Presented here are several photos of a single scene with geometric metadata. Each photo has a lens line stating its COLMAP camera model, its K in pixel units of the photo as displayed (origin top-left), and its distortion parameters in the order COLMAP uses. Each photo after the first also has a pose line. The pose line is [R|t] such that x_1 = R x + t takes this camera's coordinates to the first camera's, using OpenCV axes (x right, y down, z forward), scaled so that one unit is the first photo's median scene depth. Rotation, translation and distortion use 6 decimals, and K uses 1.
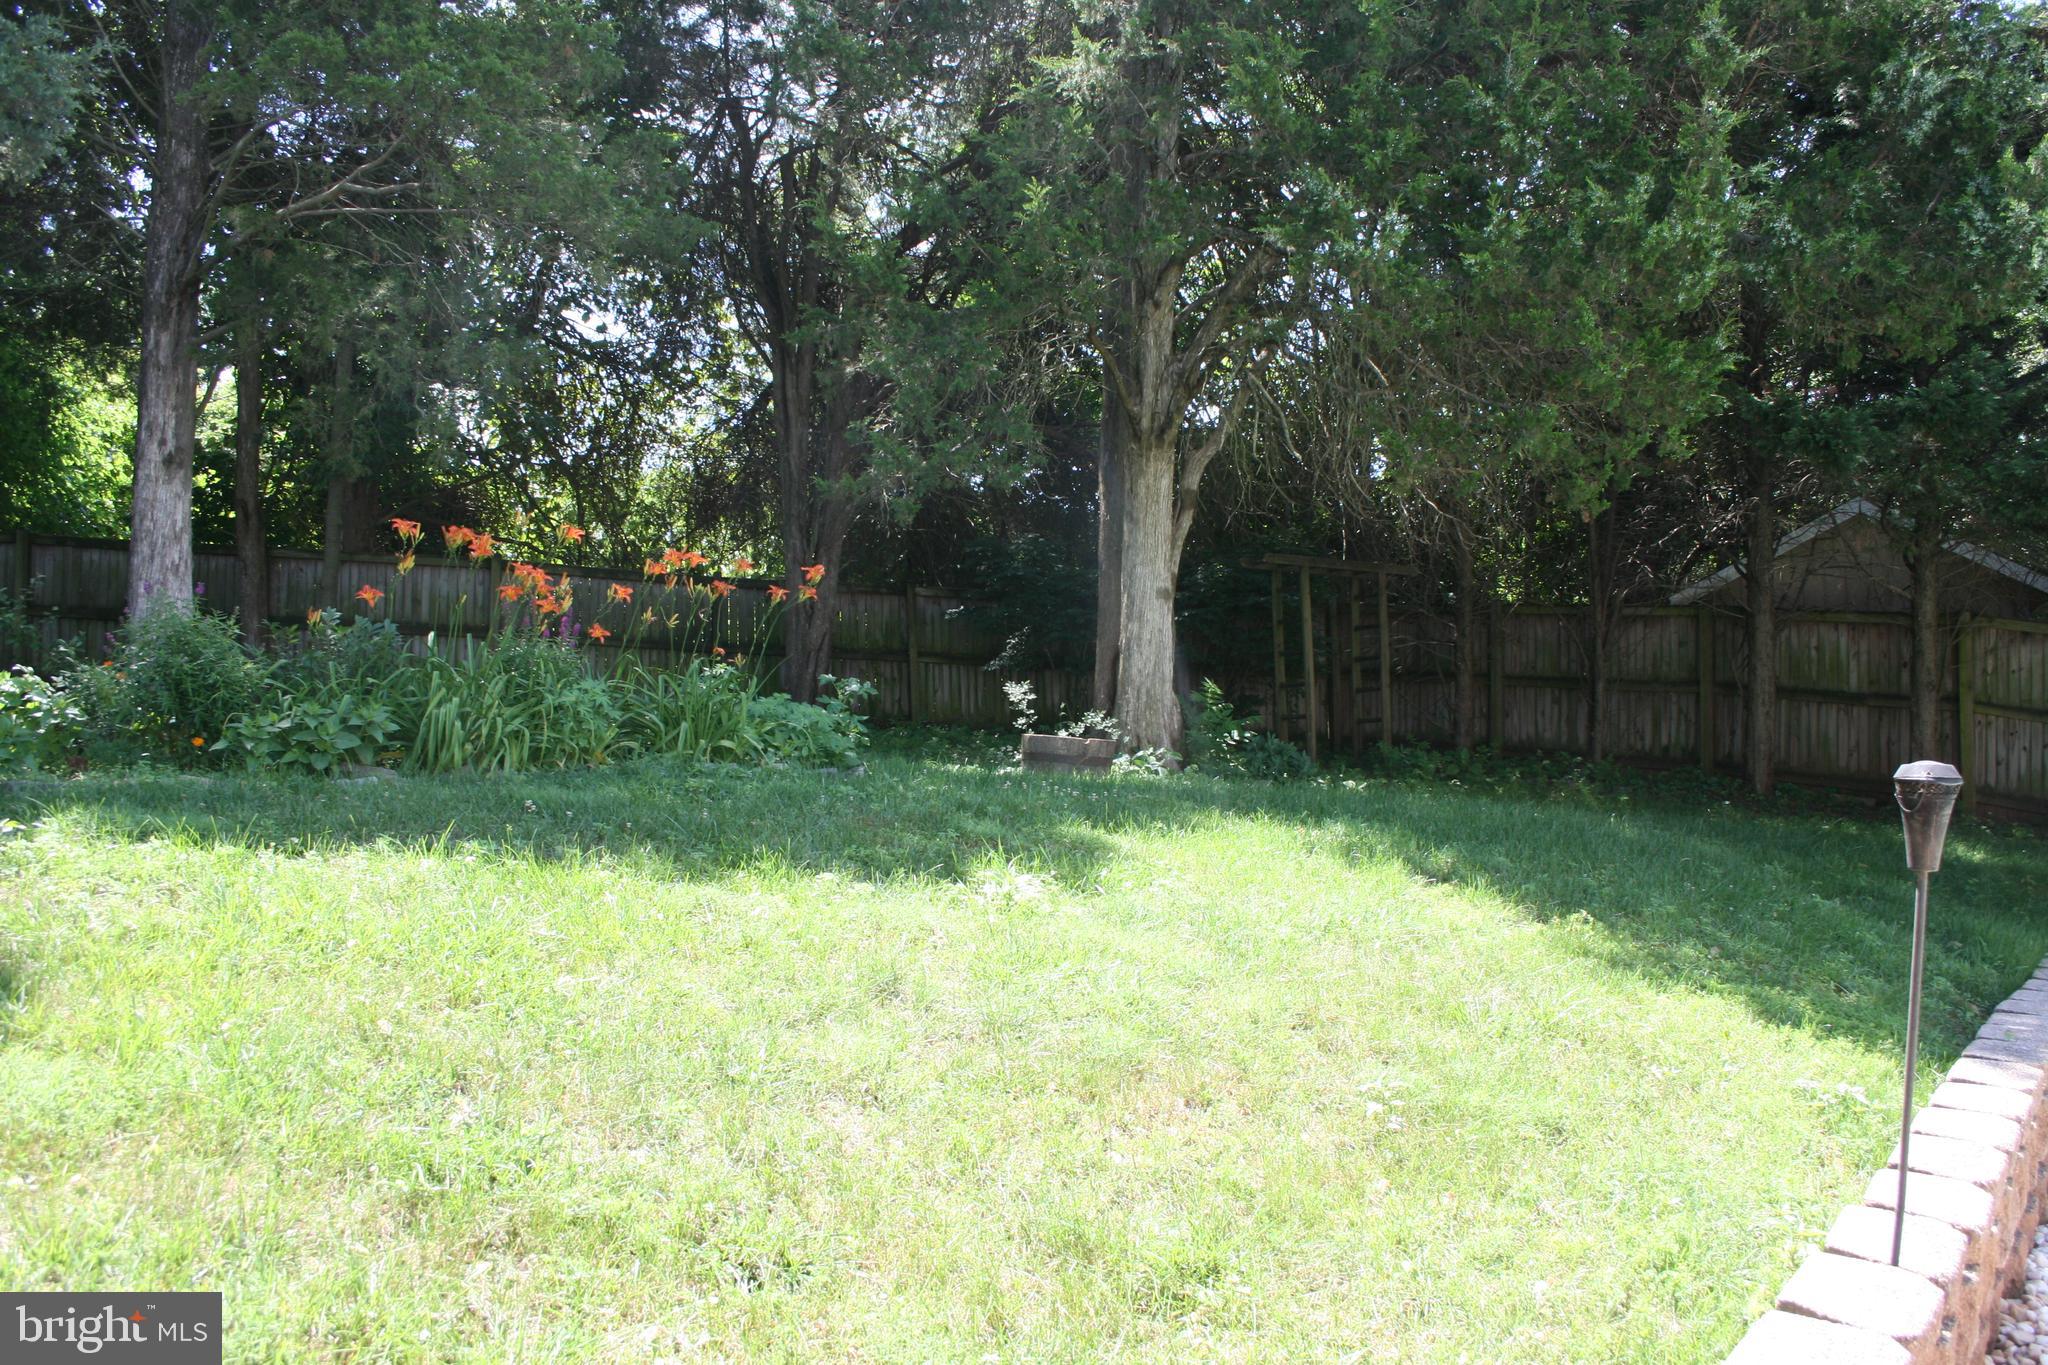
lens RADIAL K [[1713.3, 0, 1040.7], [0, 1713.3, 709.2], [0, 0, 1]] dist [-0.162396, 0.129933]
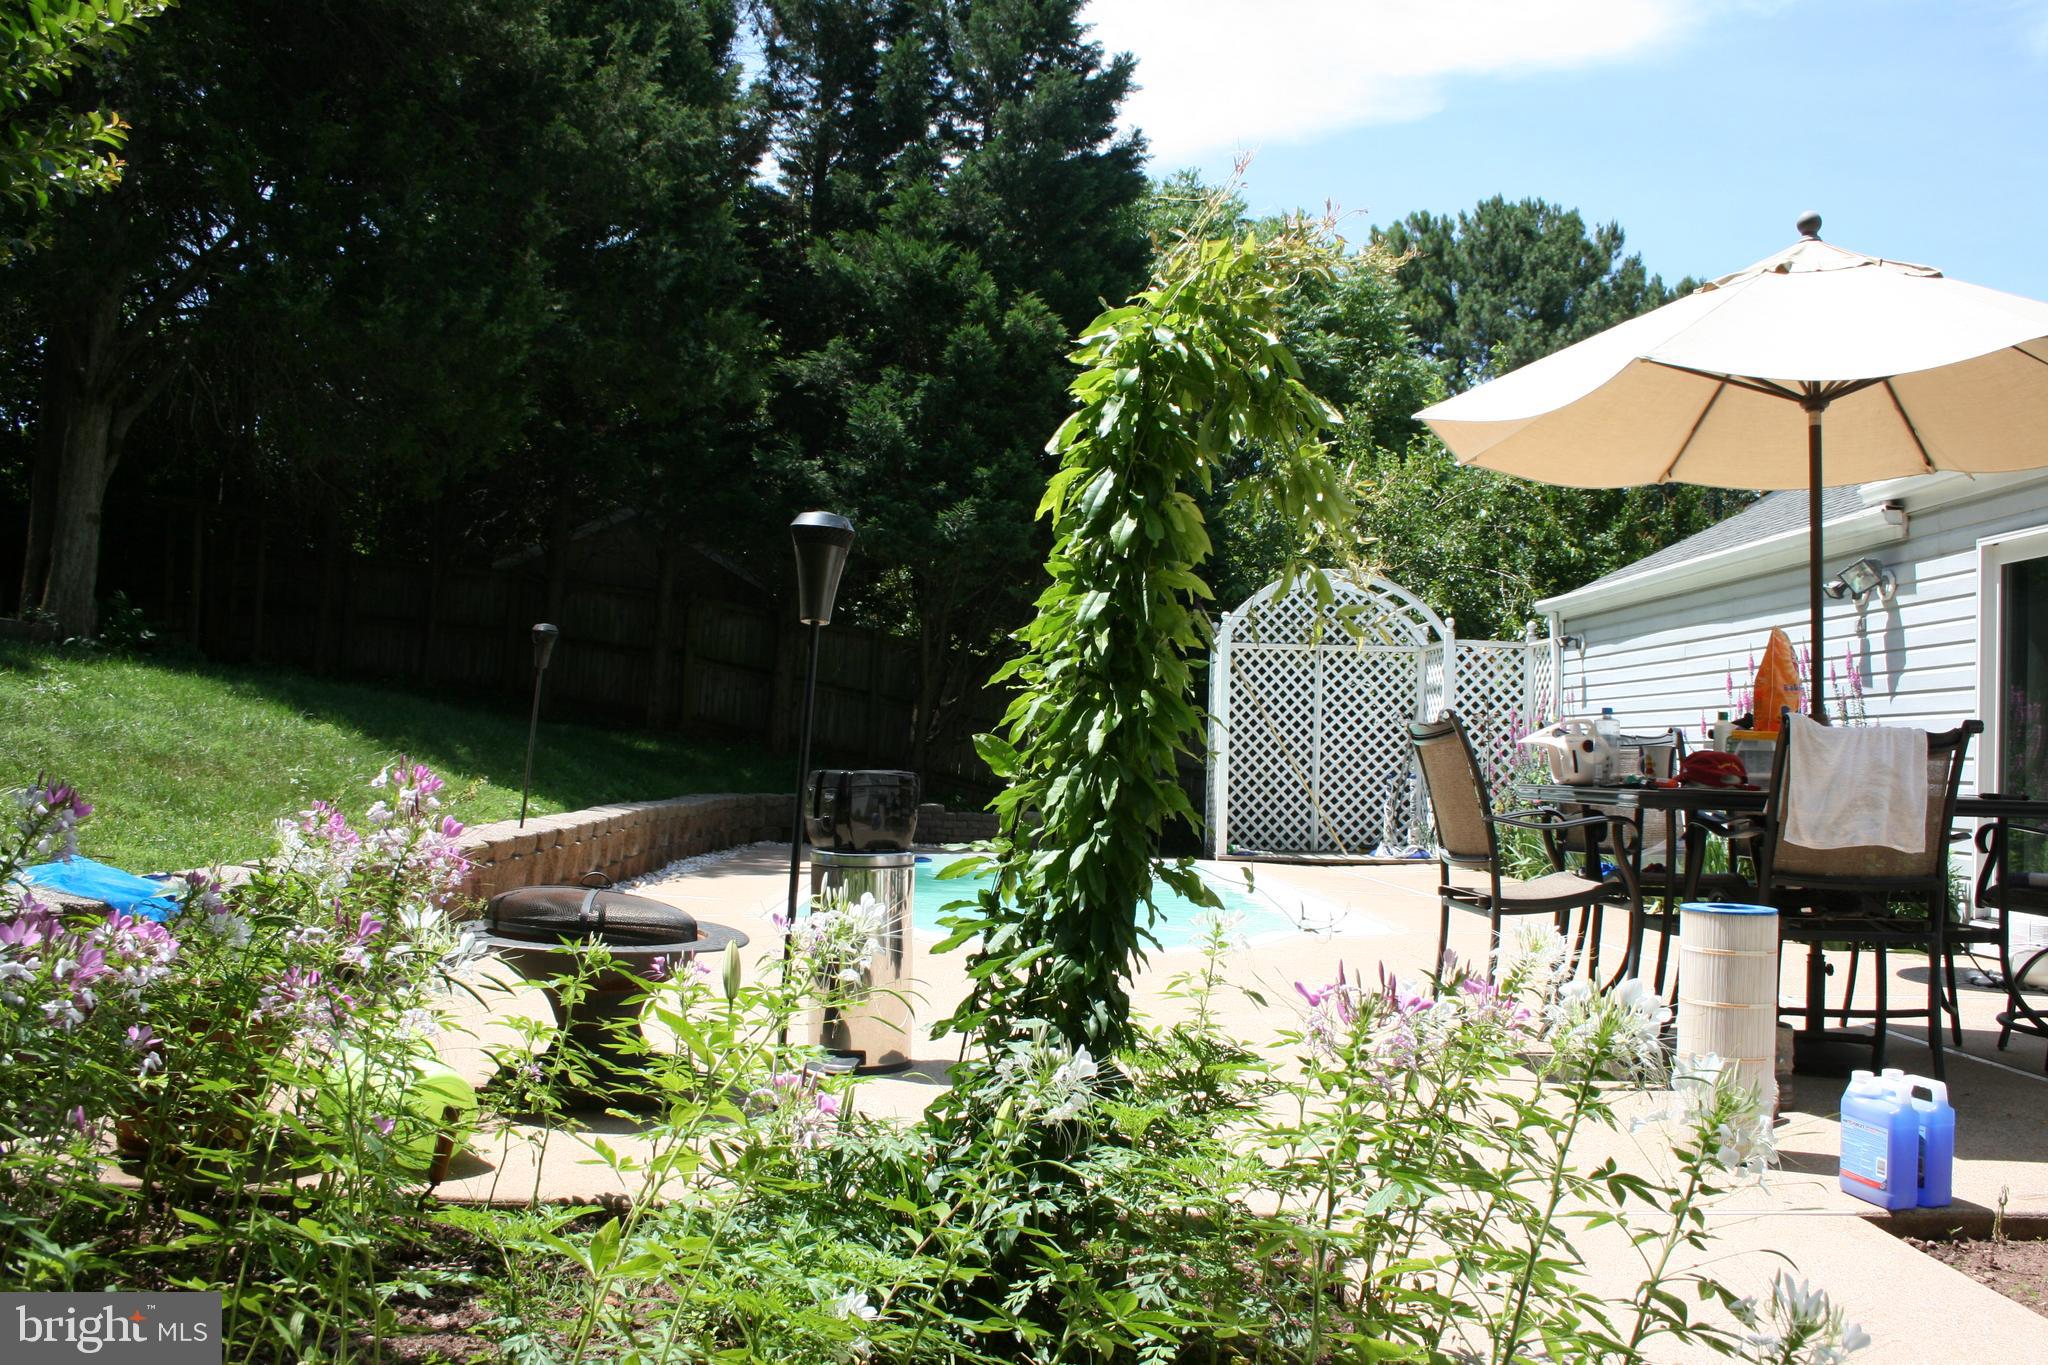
lens RADIAL K [[1712.8, 0, 1052.9], [0, 1712.8, 670.0], [0, 0, 1]] dist [-0.151113, 0.124181]
pose [[0.781587, 0.068231, 0.620053, -0.123022], [-0.065380, 0.997486, -0.027351, 0.032351], [-0.620360, -0.019162, 0.784083, -0.407783]]
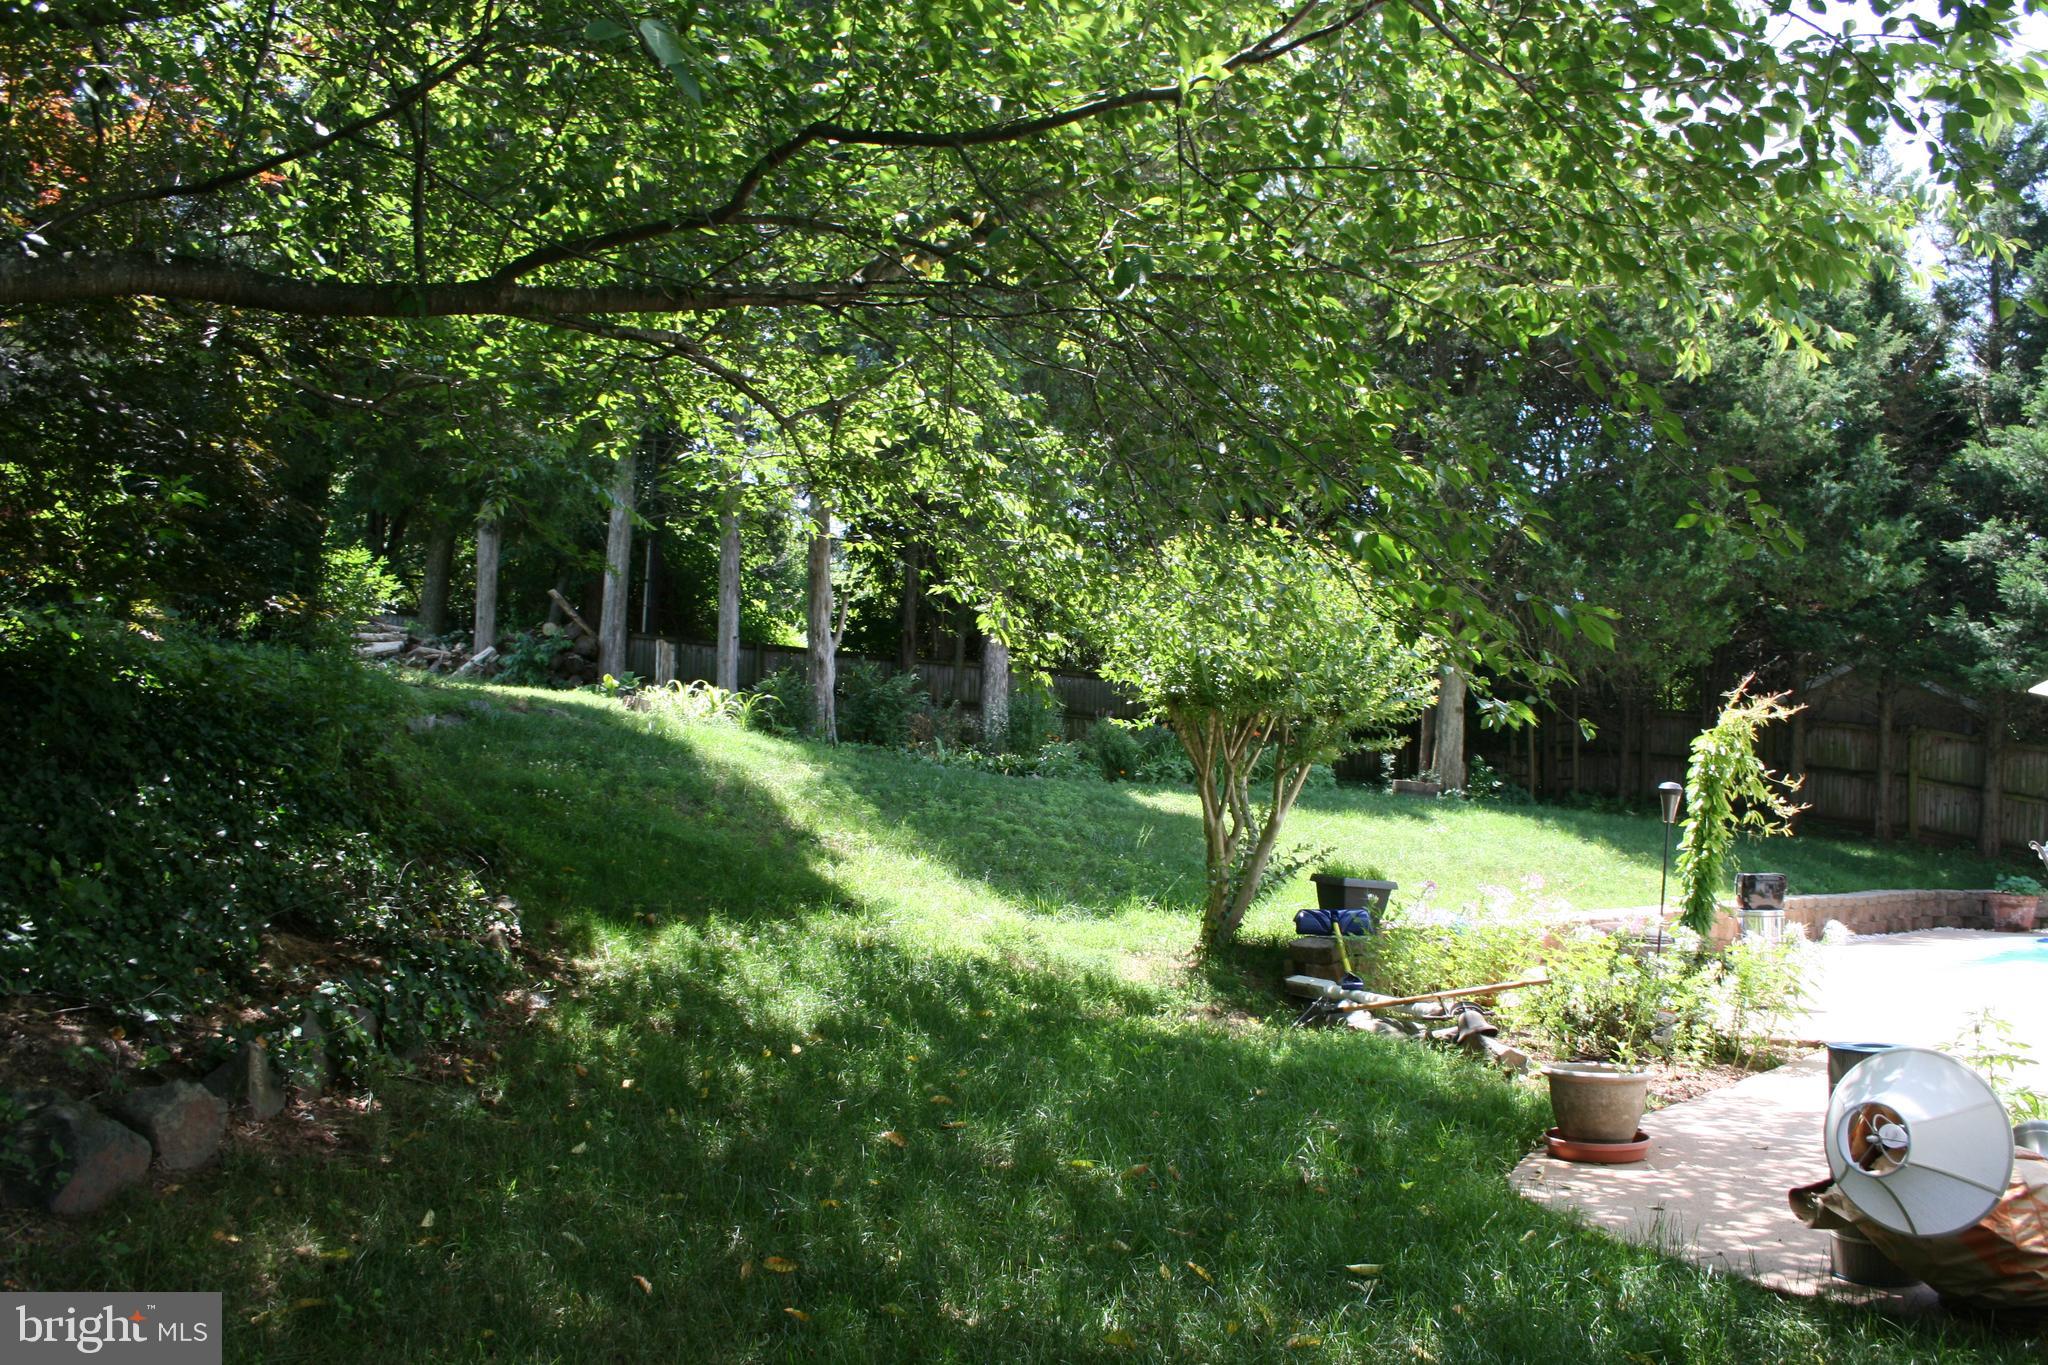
lens RADIAL K [[1712.8, 0, 1052.9], [0, 1712.8, 670.0], [0, 0, 1]] dist [-0.151113, 0.124181]
pose [[0.994097, 0.024530, -0.105689, -0.184321], [-0.030010, 0.998269, -0.050573, -0.001580], [0.104265, 0.053446, 0.993112, -0.971745]]
